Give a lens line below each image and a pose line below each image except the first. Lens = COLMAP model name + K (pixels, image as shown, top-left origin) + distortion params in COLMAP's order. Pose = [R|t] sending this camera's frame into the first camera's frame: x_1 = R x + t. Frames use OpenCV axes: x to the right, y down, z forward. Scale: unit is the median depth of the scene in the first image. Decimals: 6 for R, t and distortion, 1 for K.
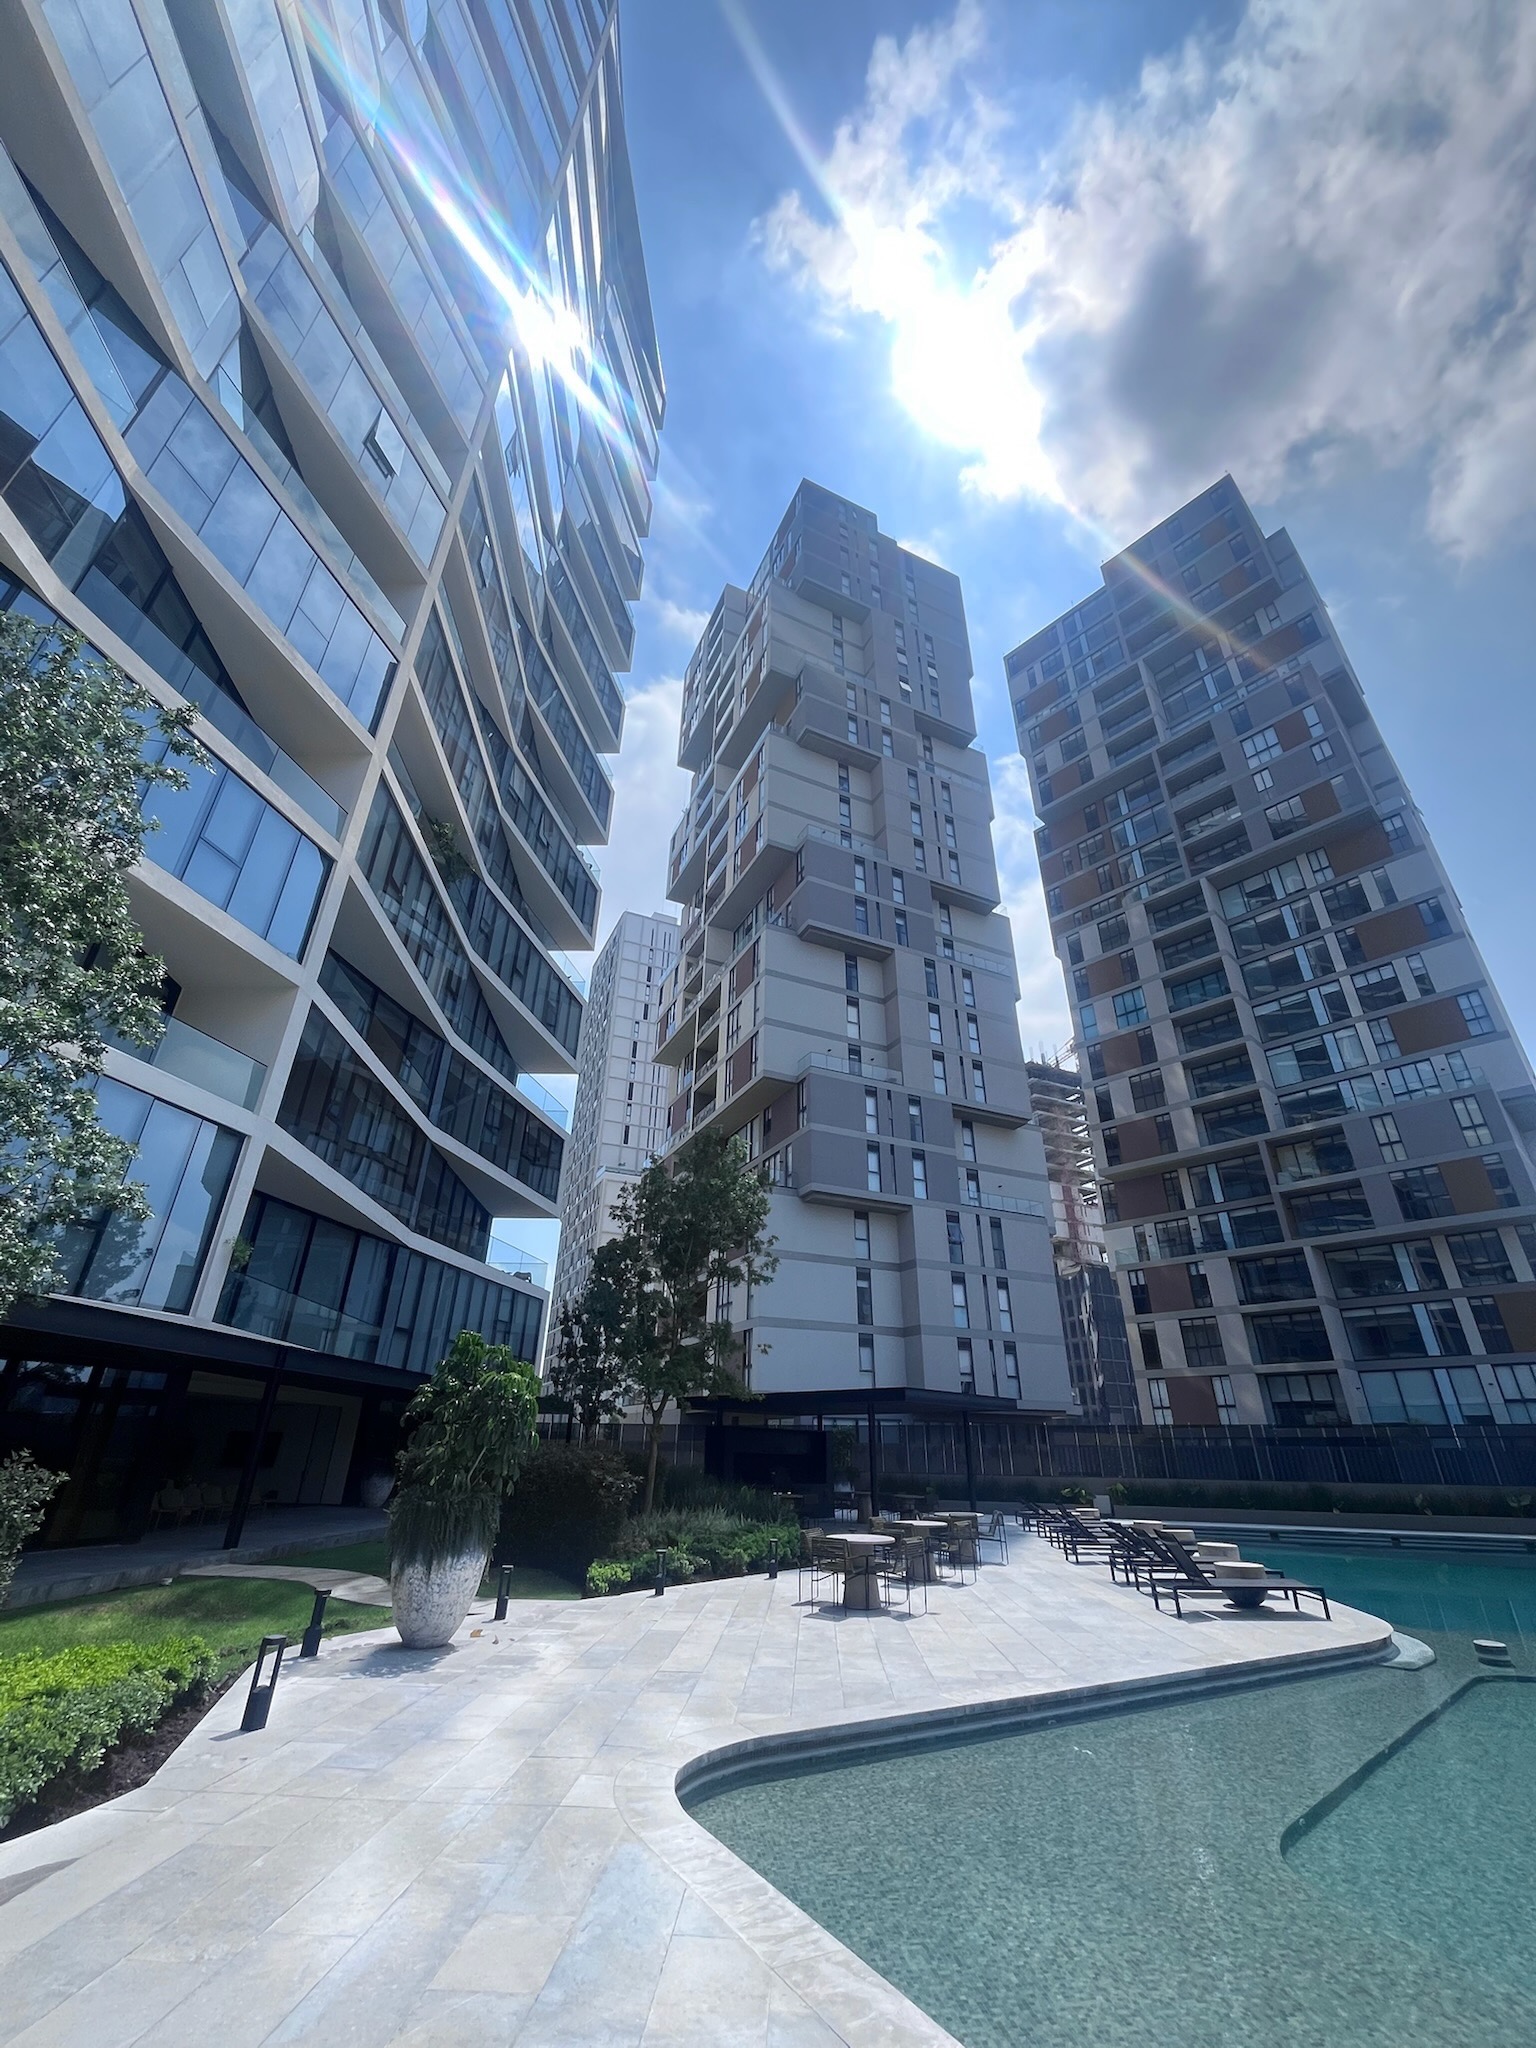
lens RADIAL K [[820.8, 0, 732.9], [0, 820.8, 1030.4], [0, 0, 1]] dist [-0.002248, -0.000039]
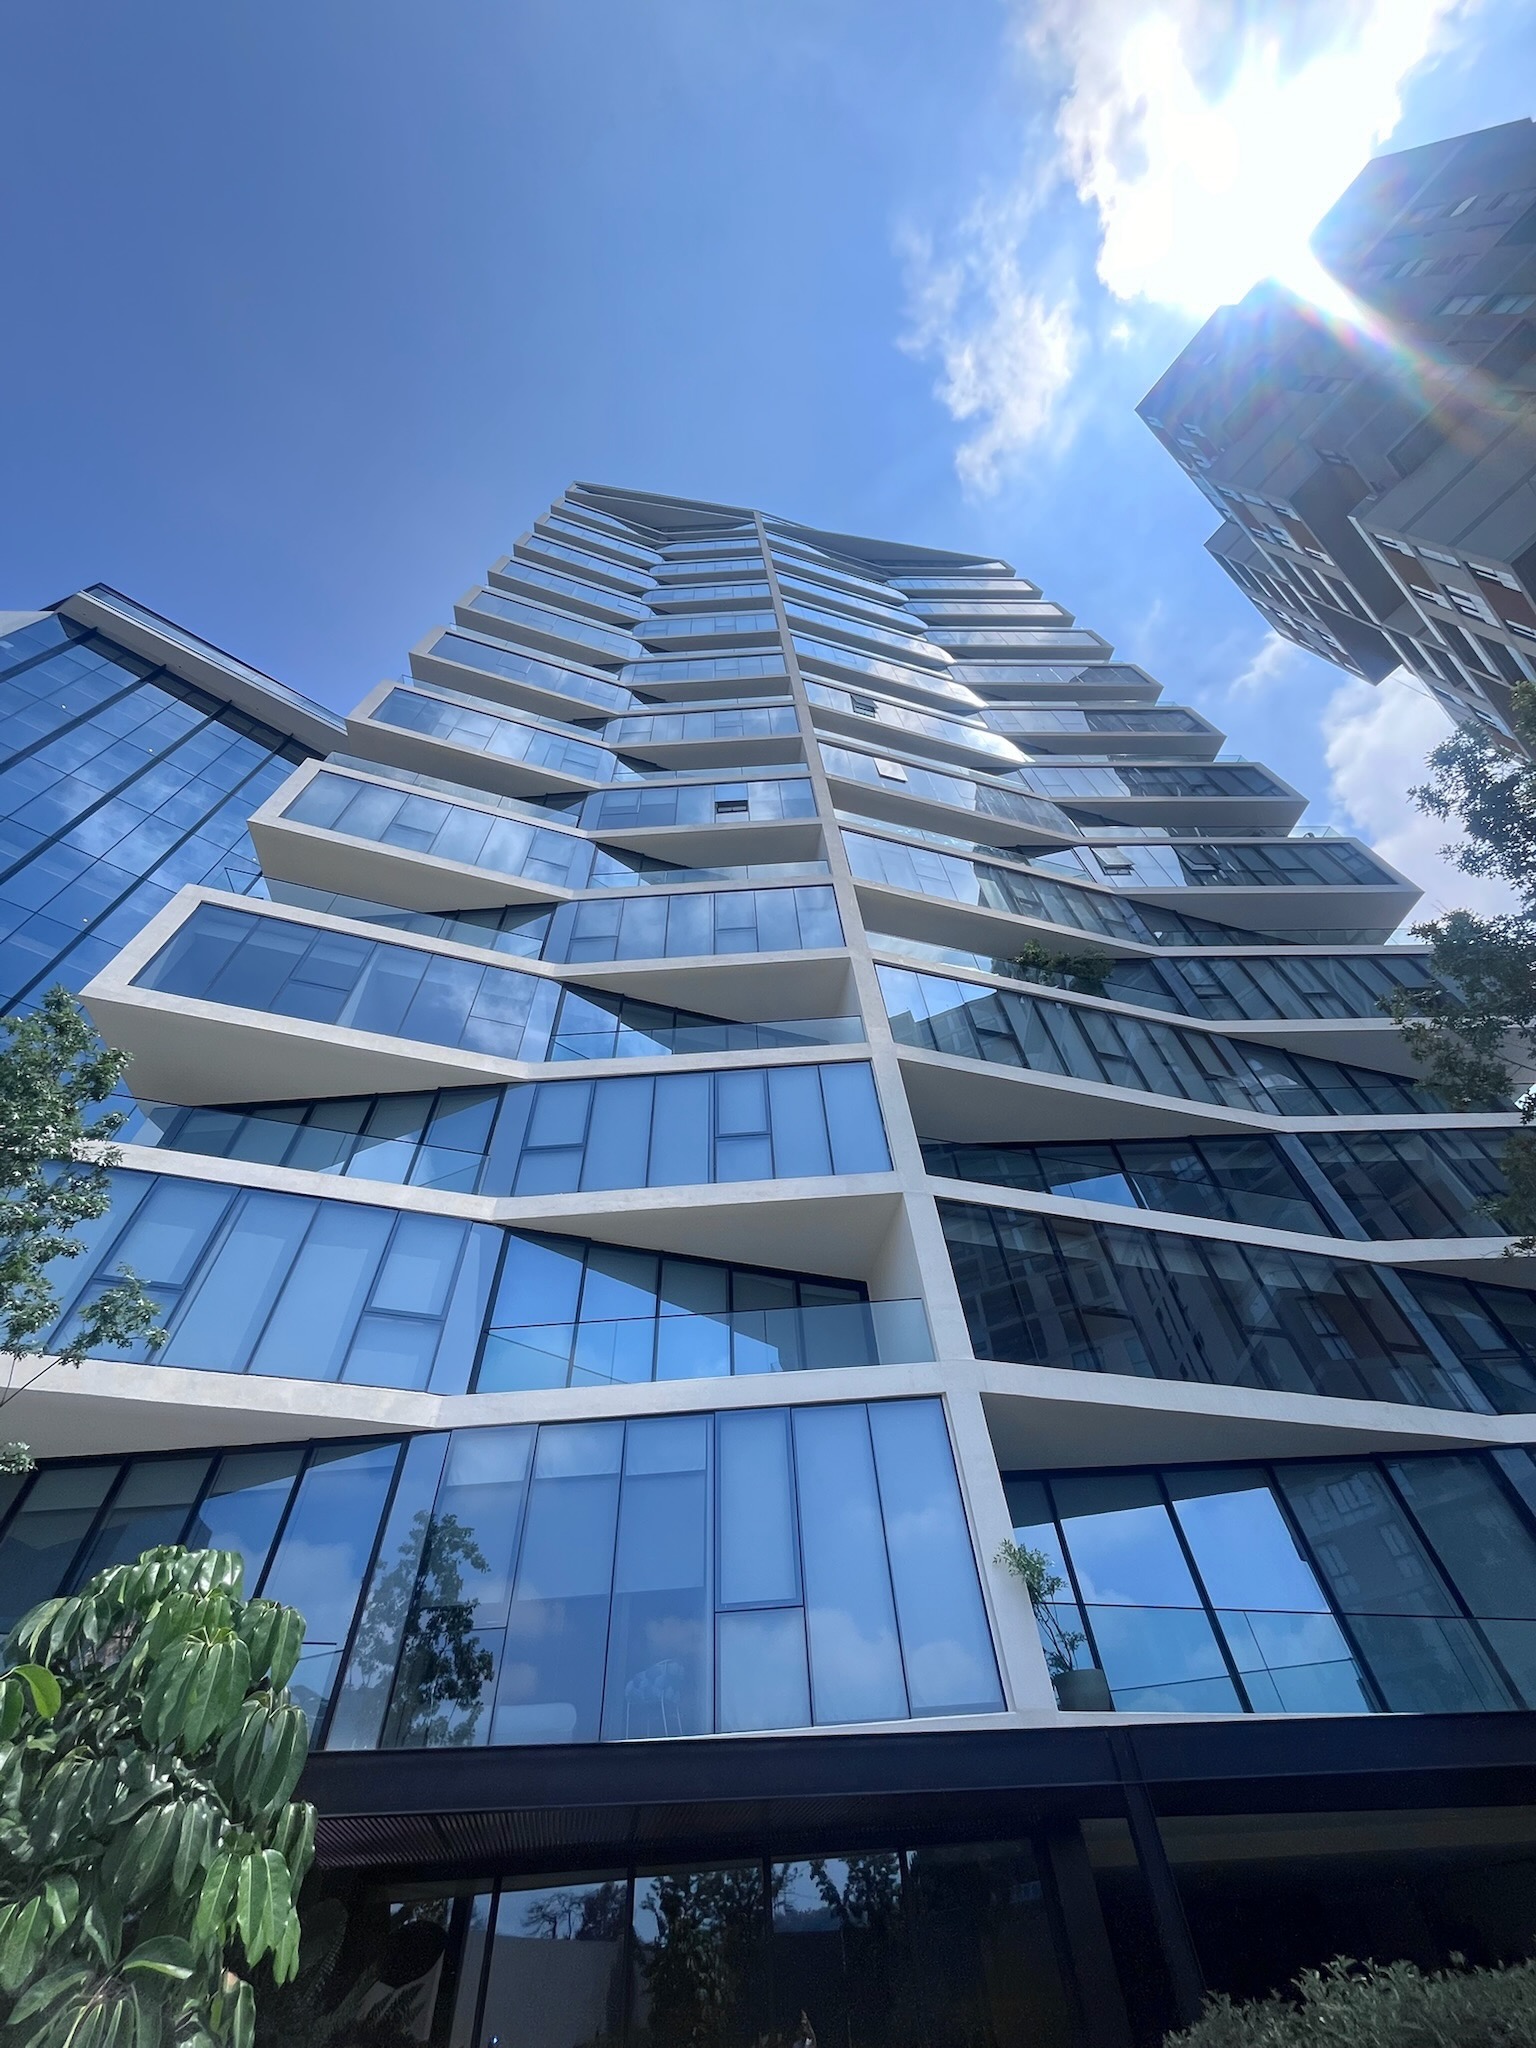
lens RADIAL K [[826.1, 0, 768.0], [0, 826.1, 1024.0], [0, 0, 1]] dist [-0.001601, -0.000143]
pose [[0.238399, -0.772759, -0.588226, 0.015316], [0.495479, 0.617711, -0.610683, 0.178074], [0.835264, -0.145868, 0.530148, 0.342731]]
